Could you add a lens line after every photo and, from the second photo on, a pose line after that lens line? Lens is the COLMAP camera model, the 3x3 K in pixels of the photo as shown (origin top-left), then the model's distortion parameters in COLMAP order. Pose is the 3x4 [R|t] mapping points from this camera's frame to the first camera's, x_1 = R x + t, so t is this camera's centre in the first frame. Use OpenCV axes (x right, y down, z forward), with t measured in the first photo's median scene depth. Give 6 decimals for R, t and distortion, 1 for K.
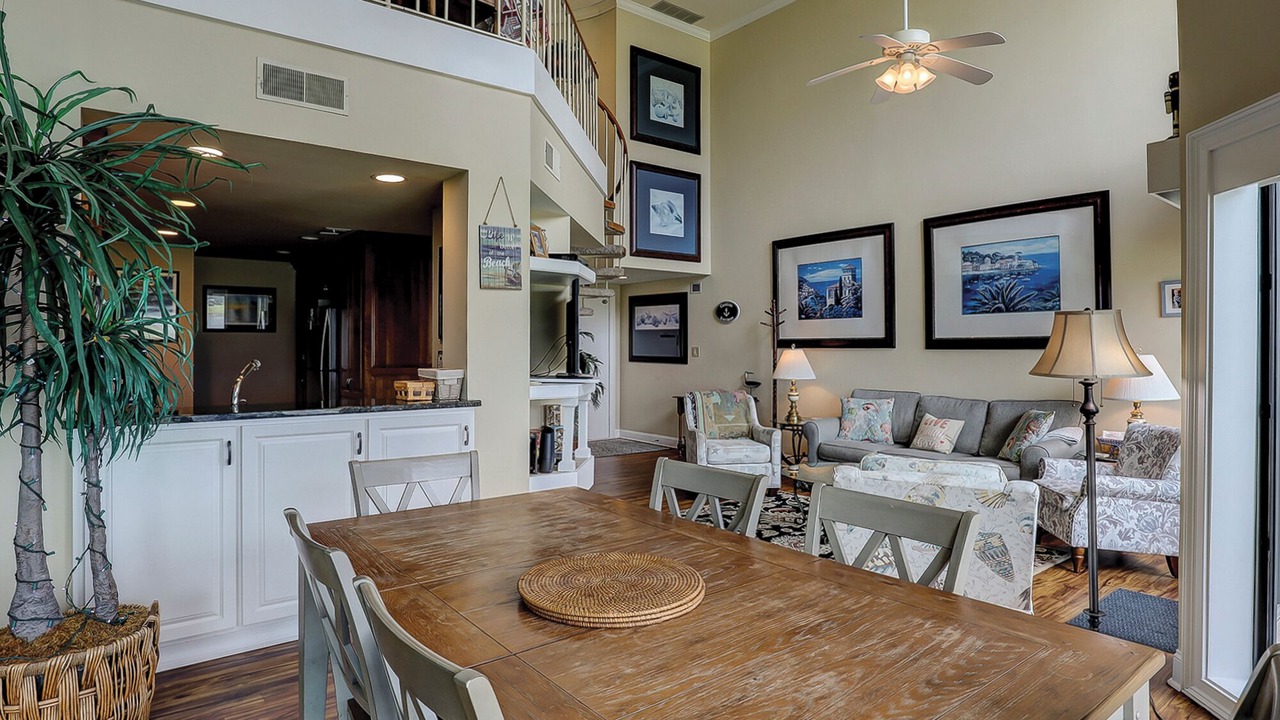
lens RADIAL K [[689.8, 0, 643.9], [0, 689.8, 337.2], [0, 0, 1]] dist [0.000249, 0.000642]
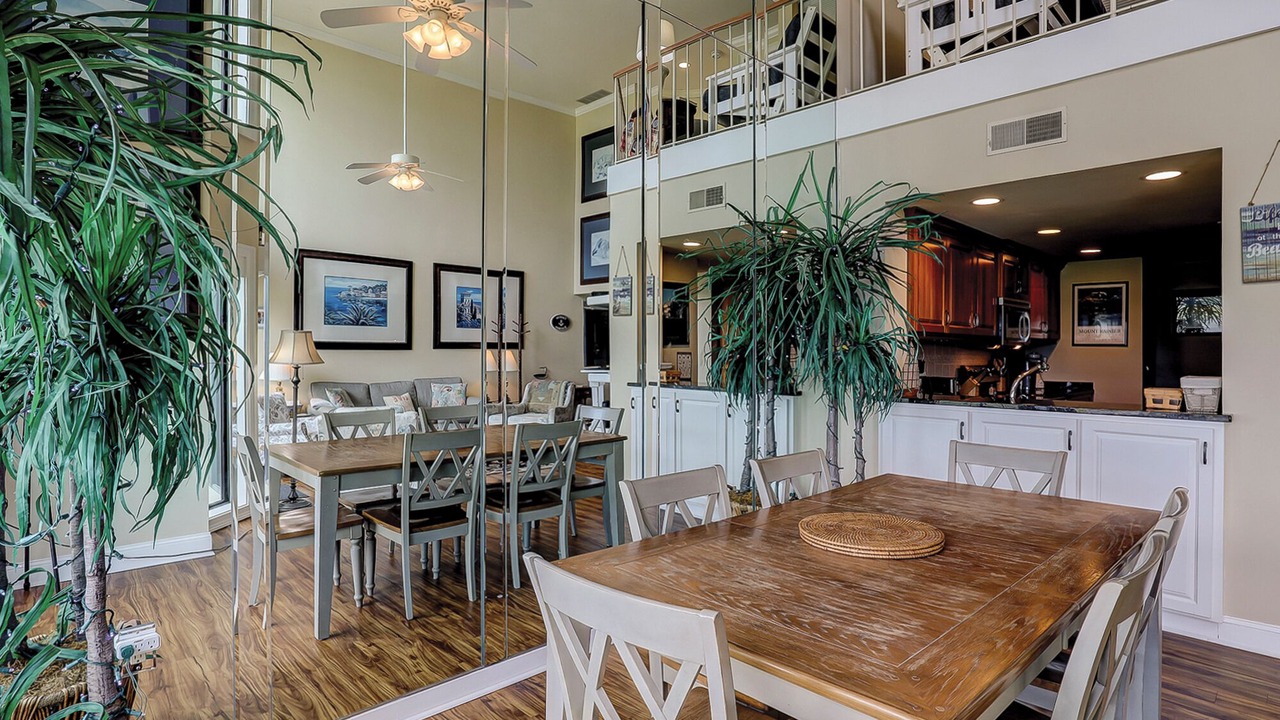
lens RADIAL K [[646.5, 0, 630.7], [0, 646.5, 350.0], [0, 0, 1]] dist [-0.001229, -0.000693]
pose [[0.084907, 0.000151, -0.996389, 1.273380], [0.009126, 0.999958, 0.000930, 0.008252], [0.996347, -0.009172, 0.084902, 0.500709]]
